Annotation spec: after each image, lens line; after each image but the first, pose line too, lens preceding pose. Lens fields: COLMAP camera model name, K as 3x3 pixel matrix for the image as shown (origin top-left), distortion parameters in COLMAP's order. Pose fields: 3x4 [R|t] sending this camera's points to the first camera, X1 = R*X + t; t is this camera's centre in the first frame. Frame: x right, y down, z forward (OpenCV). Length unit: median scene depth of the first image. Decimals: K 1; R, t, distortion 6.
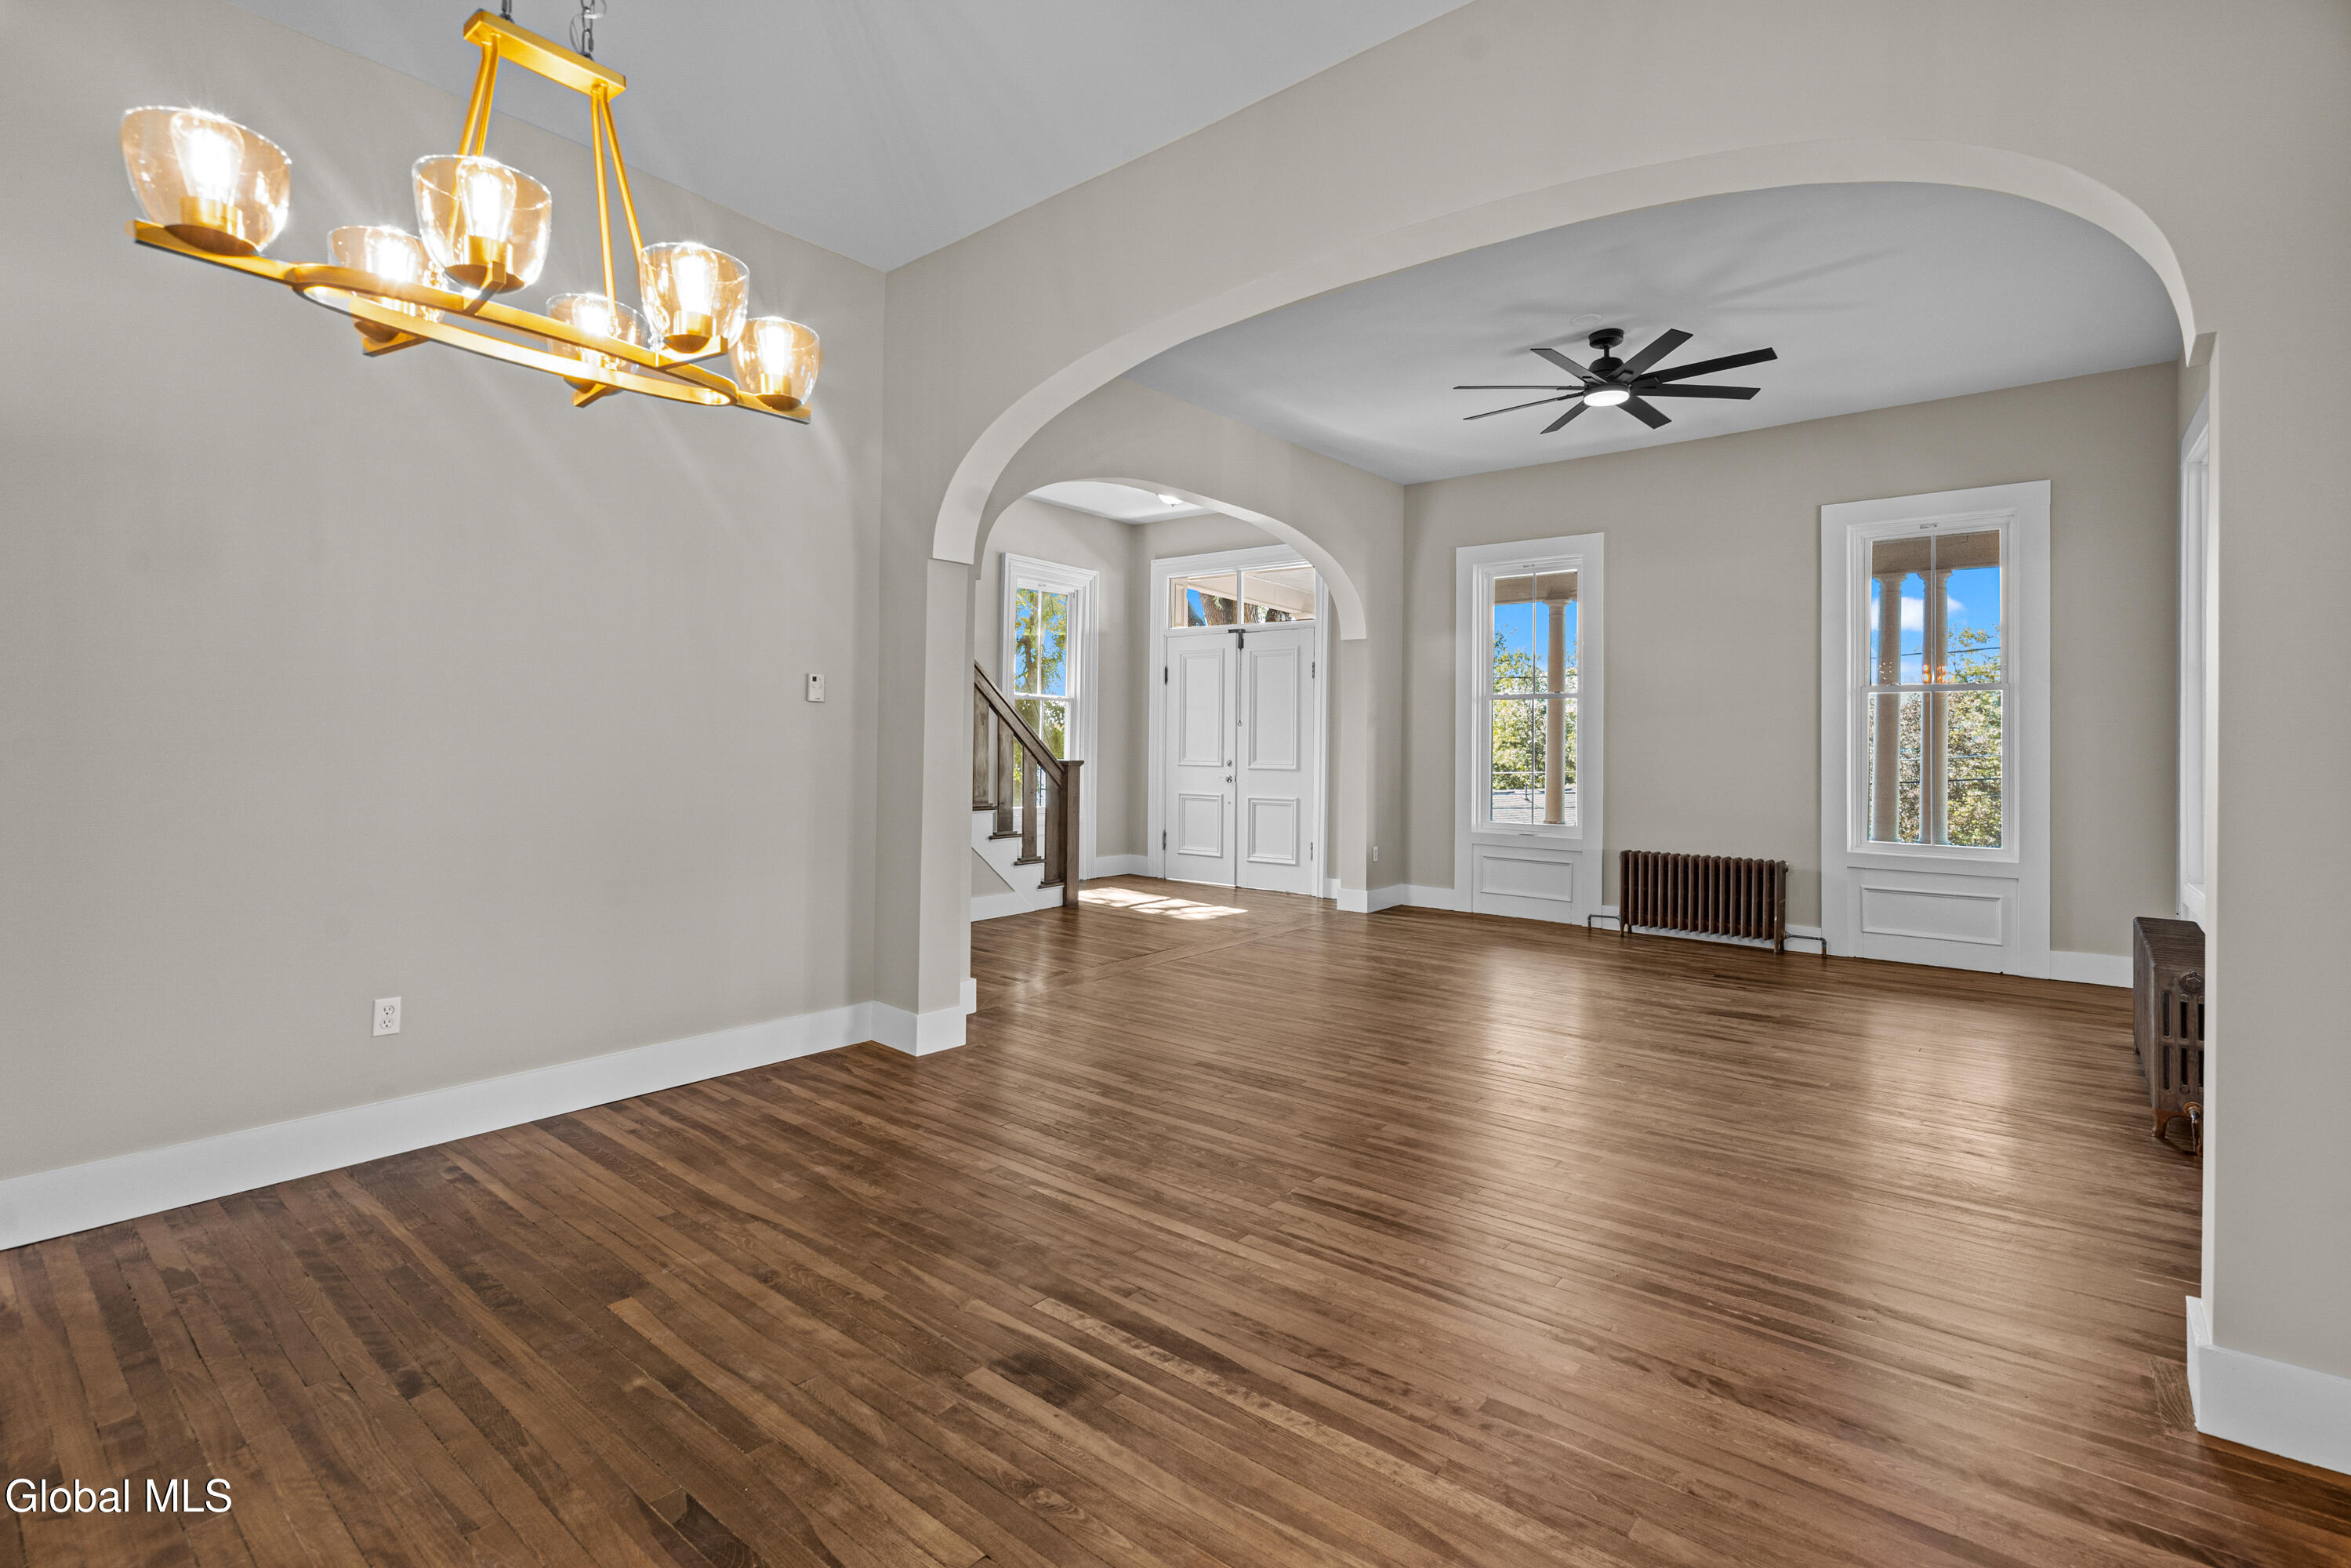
lens RADIAL K [[1073.1, 0, 1141.0], [0, 1073.1, 741.1], [0, 0, 1]] dist [-0.005598, 0.001836]
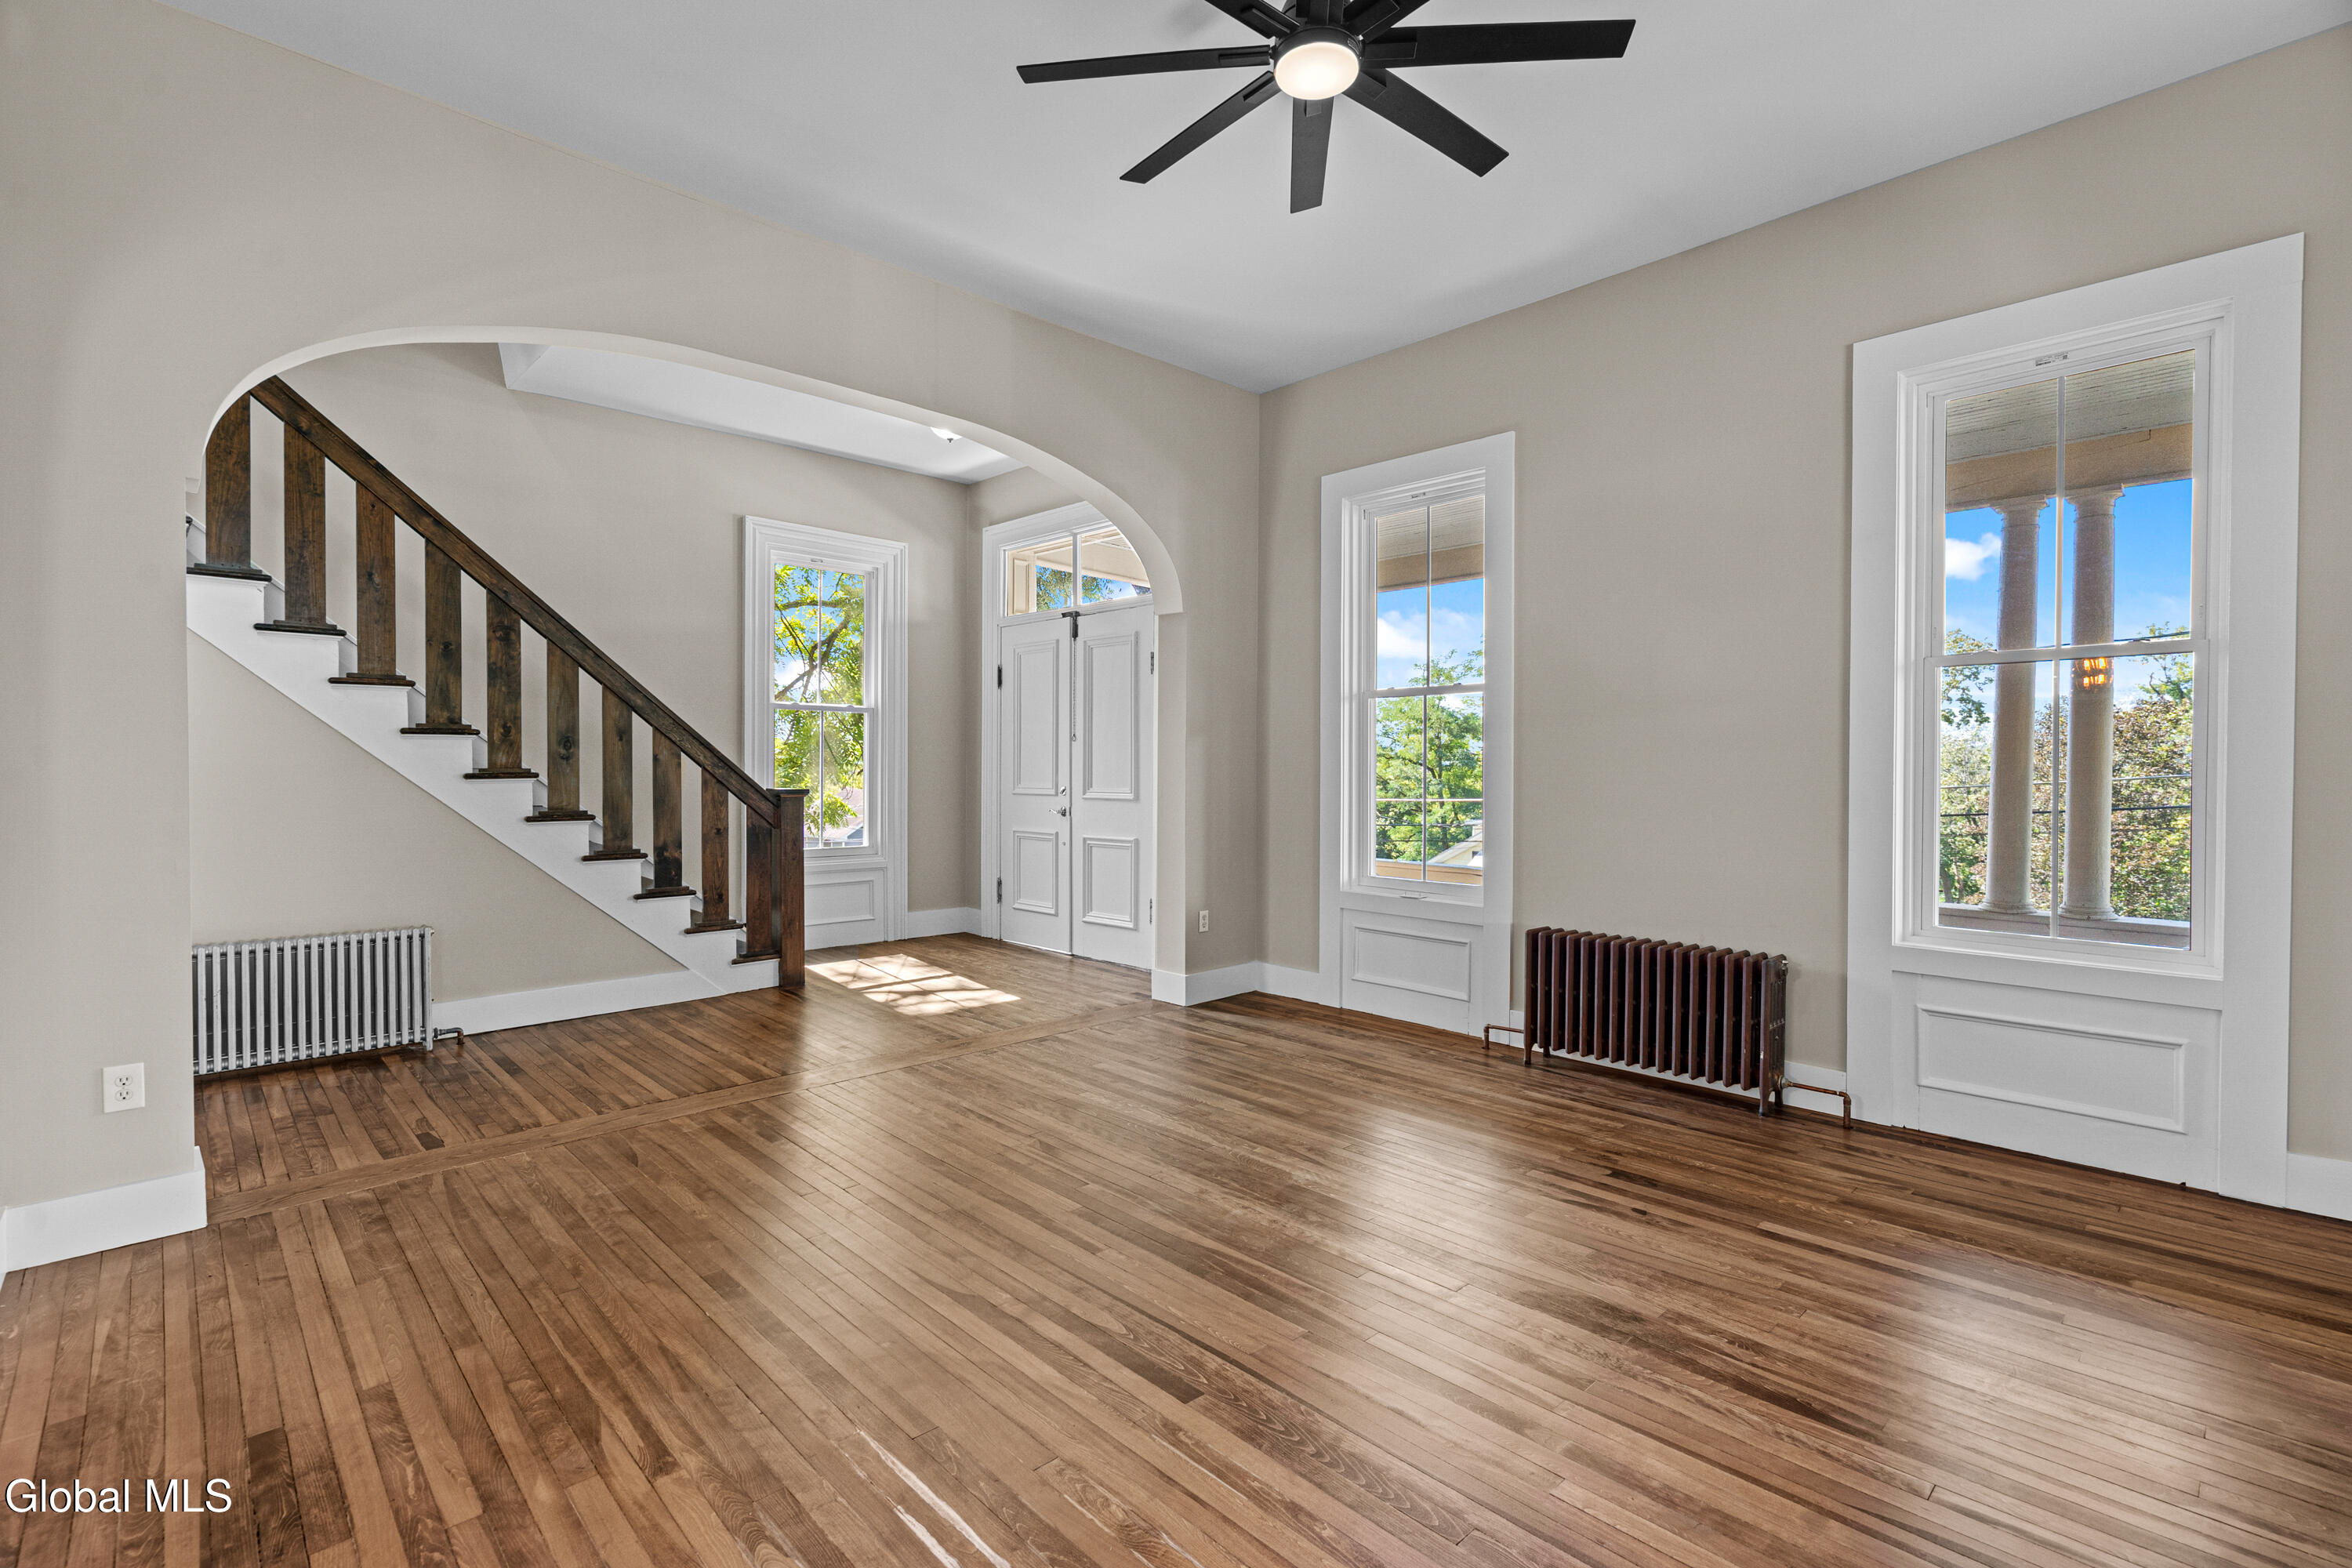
lens RADIAL K [[1073.5, 0, 1124.9], [0, 1073.5, 786.5], [0, 0, 1]] dist [-0.005598, 0.001836]
pose [[0.992595, -0.004855, -0.121371, 0.255467], [0.007178, 0.999799, 0.018709, 0.004457], [0.121256, -0.019442, 0.992431, 0.303896]]
